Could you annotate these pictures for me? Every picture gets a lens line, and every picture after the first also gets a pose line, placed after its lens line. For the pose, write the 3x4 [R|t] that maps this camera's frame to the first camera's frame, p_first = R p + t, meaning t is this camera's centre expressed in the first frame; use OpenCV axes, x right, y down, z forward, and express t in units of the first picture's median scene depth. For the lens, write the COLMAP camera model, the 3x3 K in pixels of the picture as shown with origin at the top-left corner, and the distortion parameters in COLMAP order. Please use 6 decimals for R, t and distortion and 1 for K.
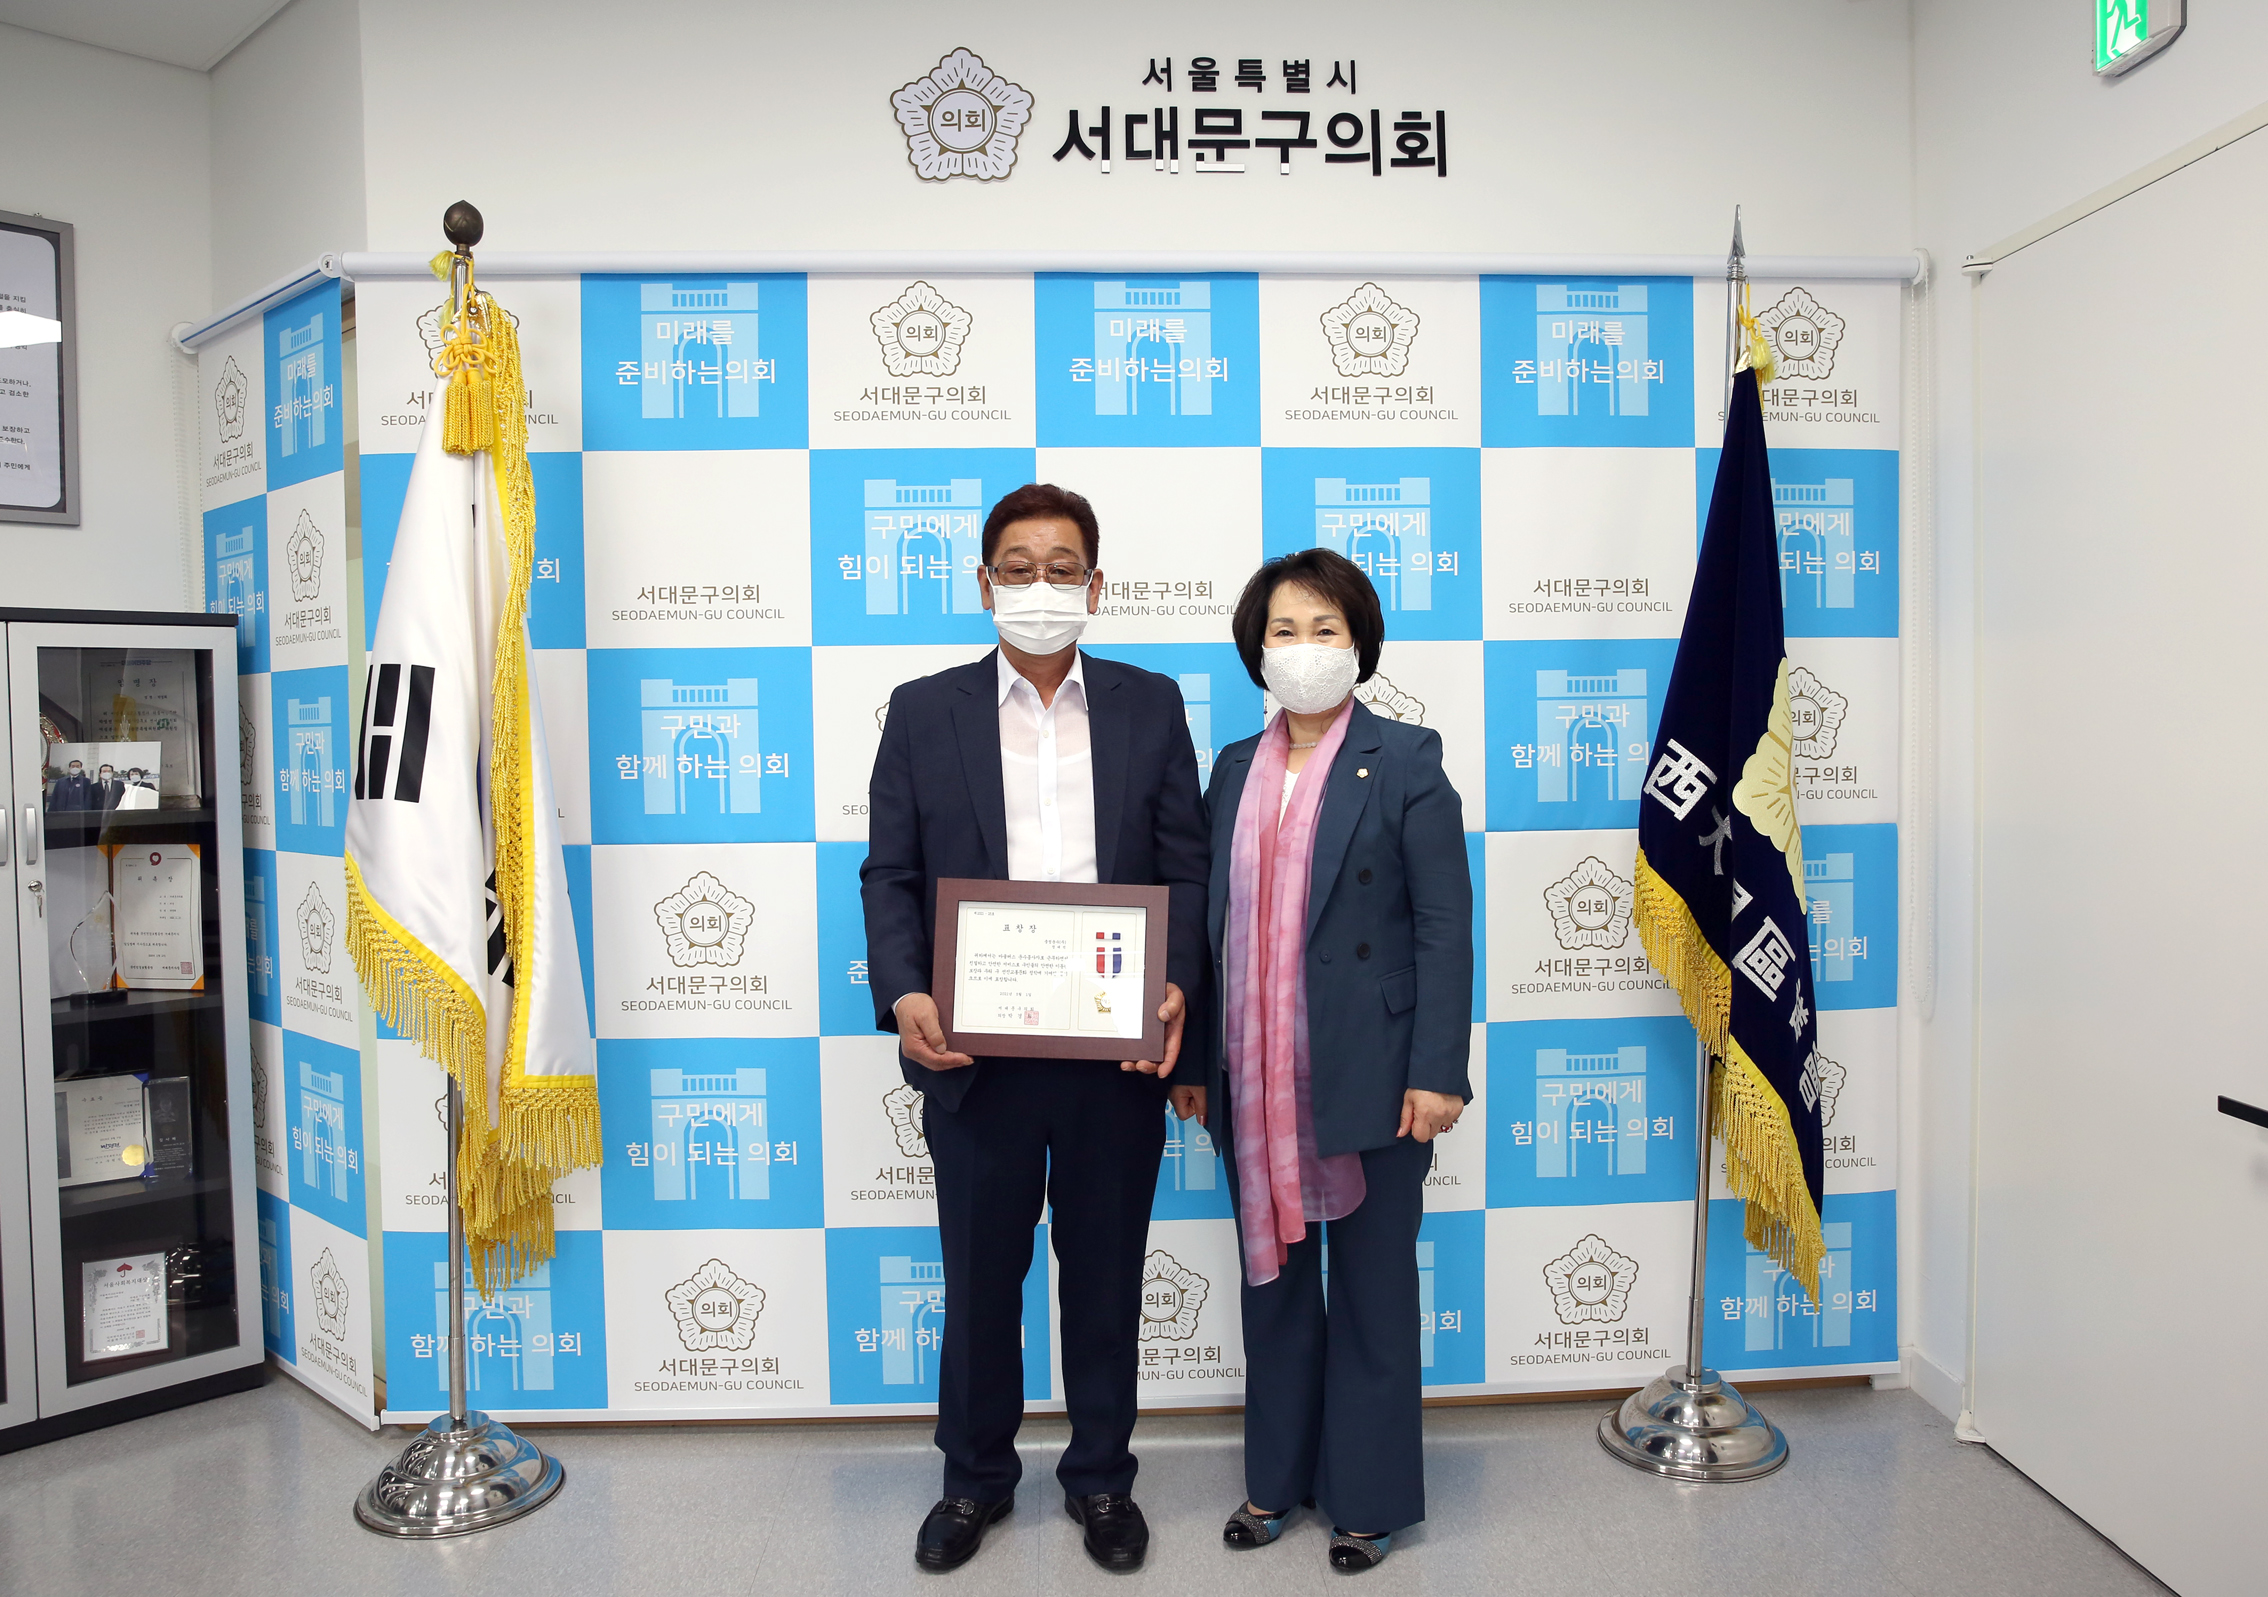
lens RADIAL K [[1708.1, 0, 1181.1], [0, 1708.1, 796.1], [0, 0, 1]] dist [-0.114828, 0.102749]
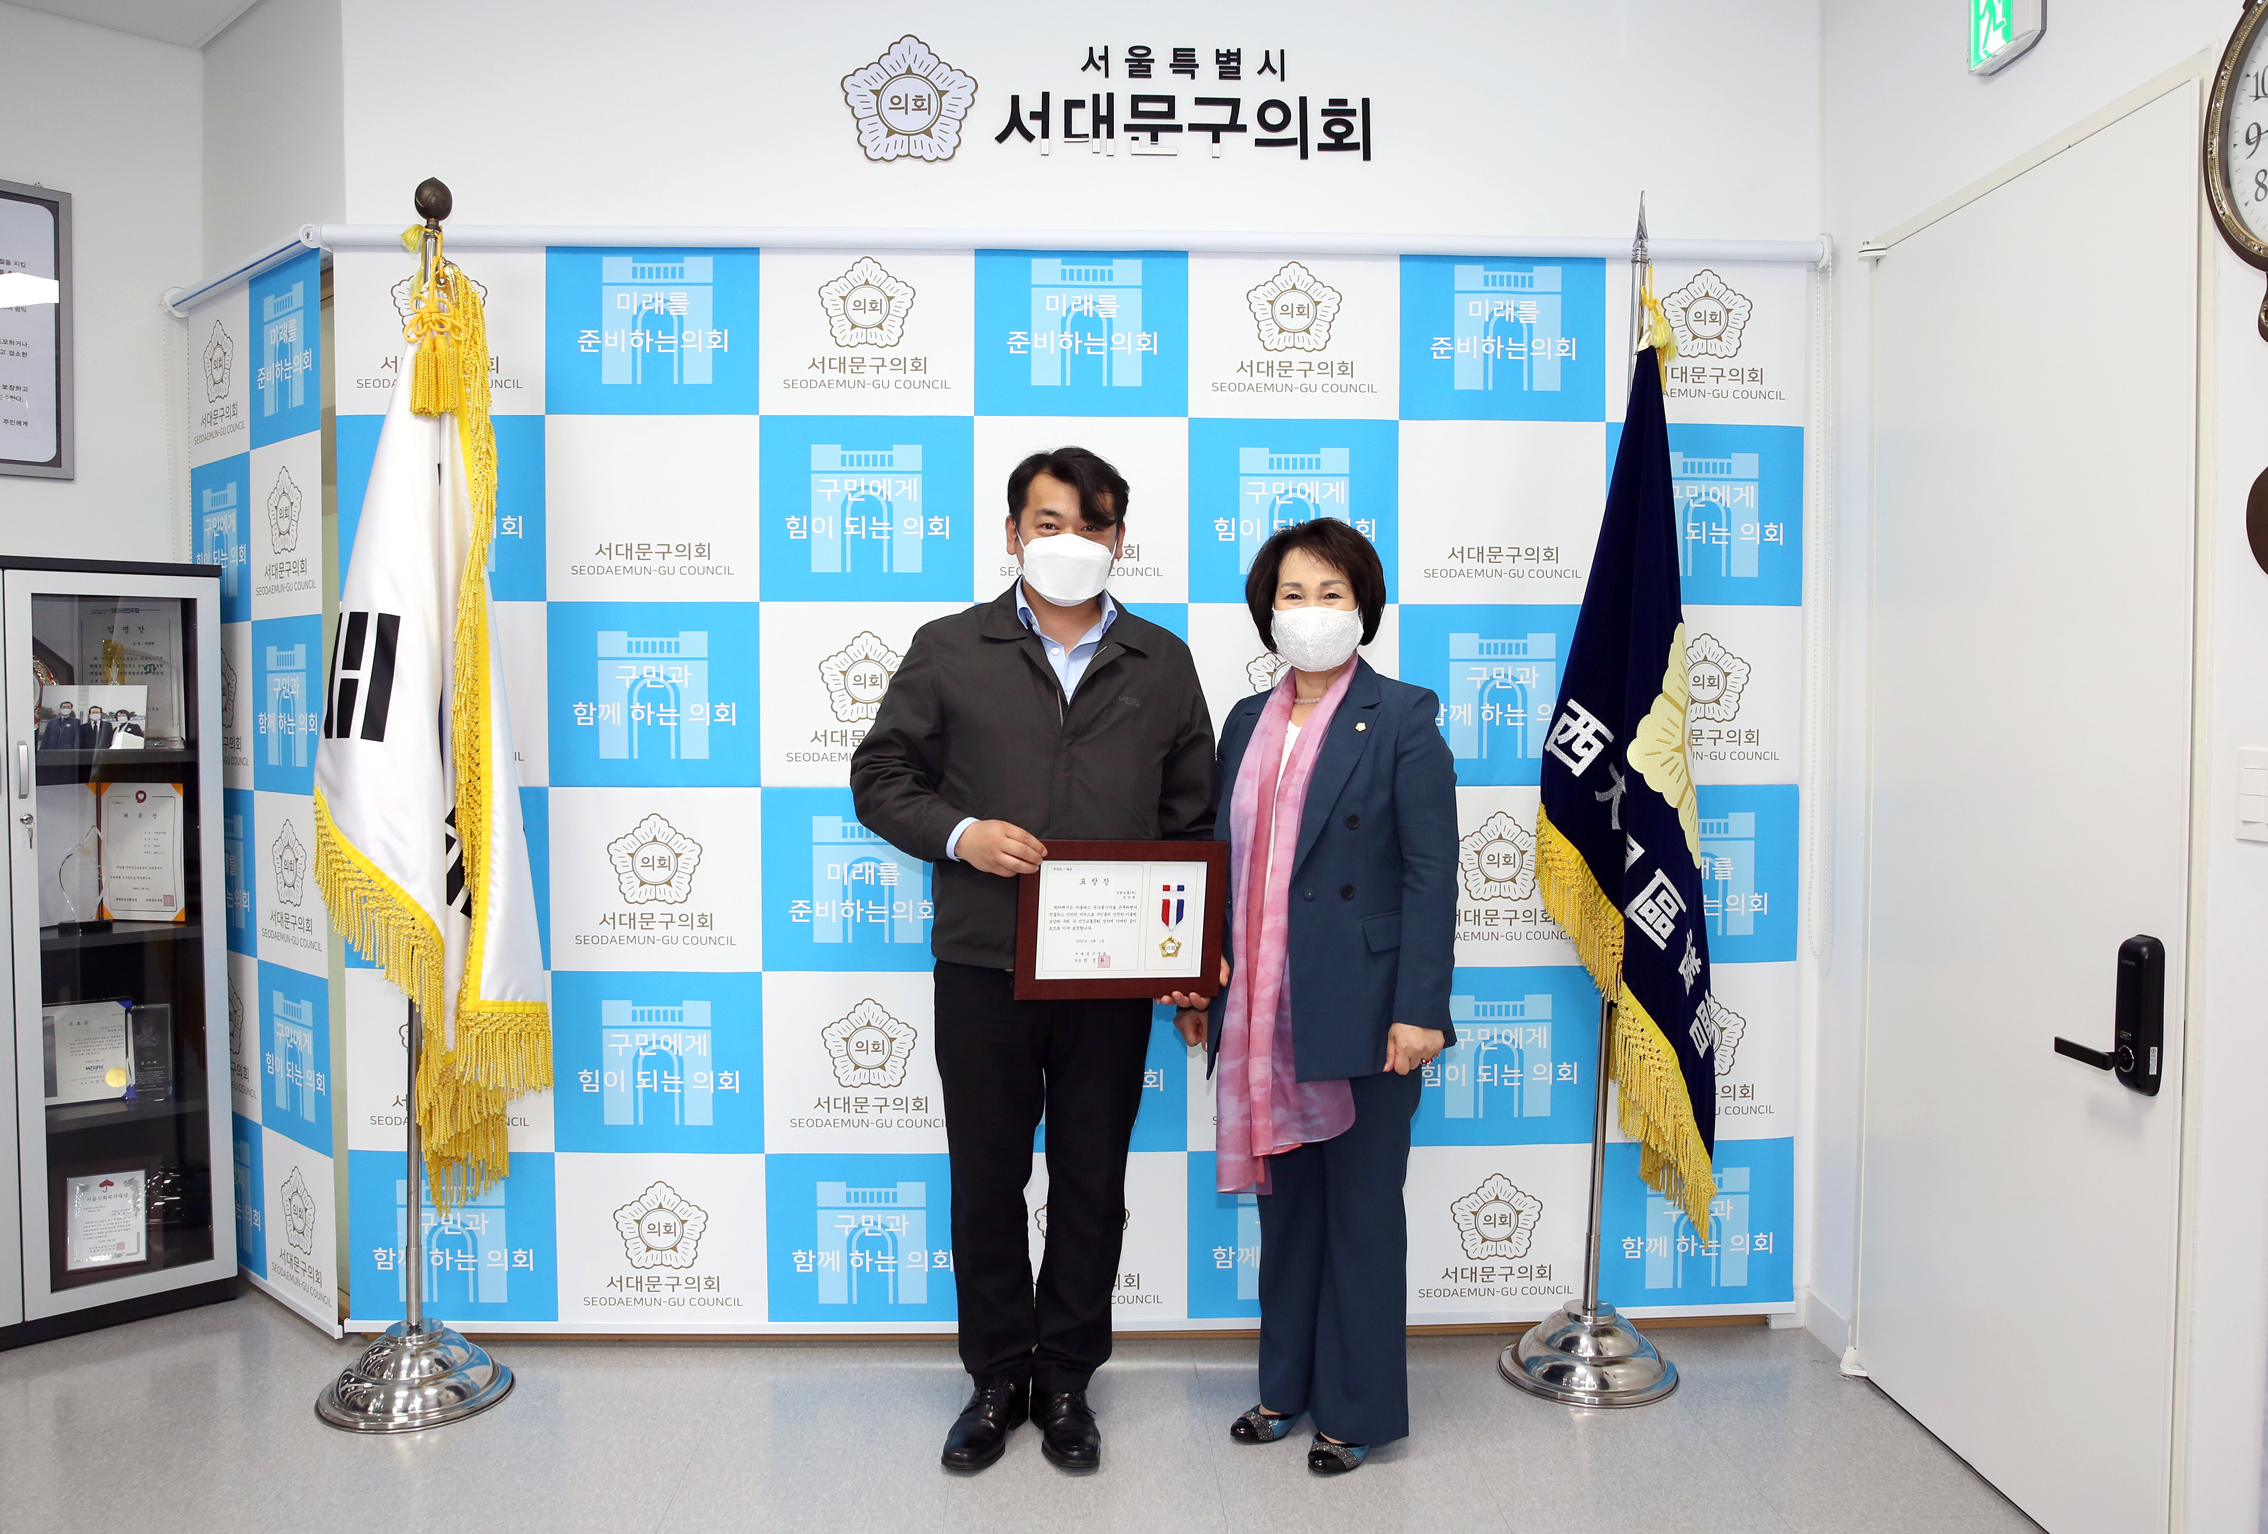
lens RADIAL K [[1731.0, 0, 1172.7], [0, 1731.0, 773.9], [0, 0, 1]] dist [-0.117156, 0.104732]
pose [[0.999861, 0.013551, -0.009709, 0.050803], [-0.013533, 0.999906, 0.001968, 0.013215], [0.009735, -0.001836, 0.999951, -0.065591]]
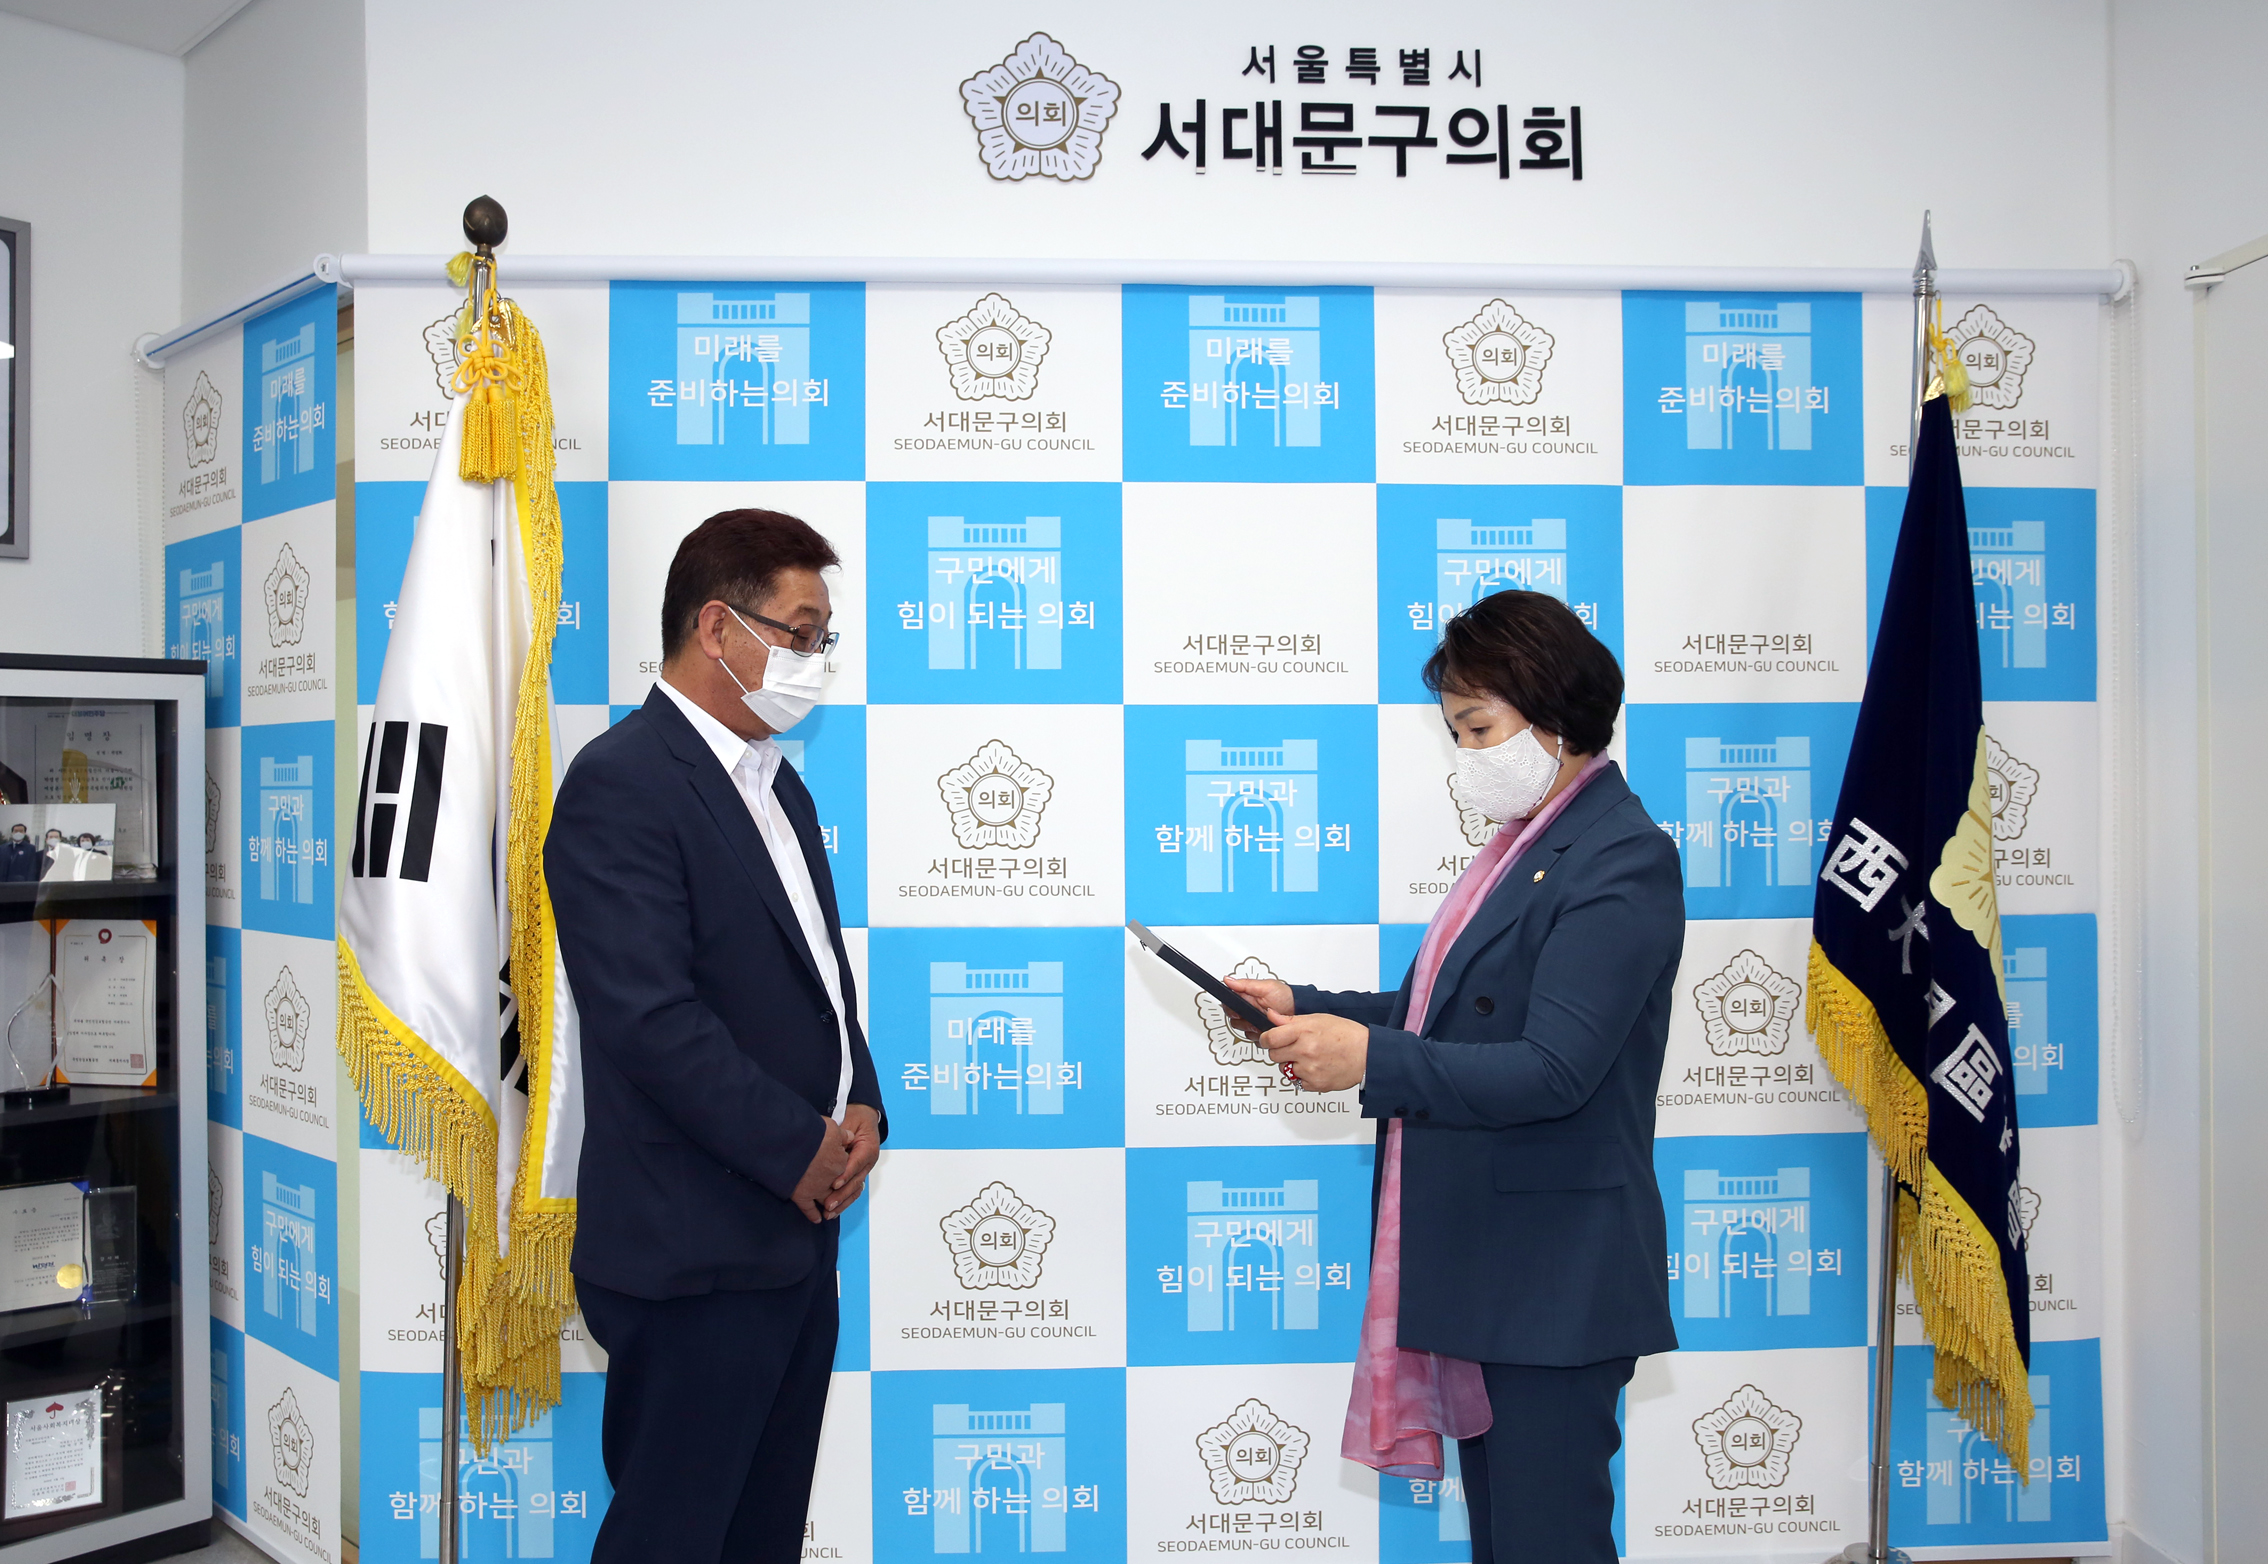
lens RADIAL K [[1796.2, 0, 1100.4], [0, 1796.2, 781.9], [0, 0, 1]] dist [-0.088268, 0.095201]
pose [[0.999845, 0.007522, -0.015919, -0.080575], [-0.008137, 0.999208, -0.038946, -0.012825], [0.015614, 0.039070, 0.999114, 0.074792]]
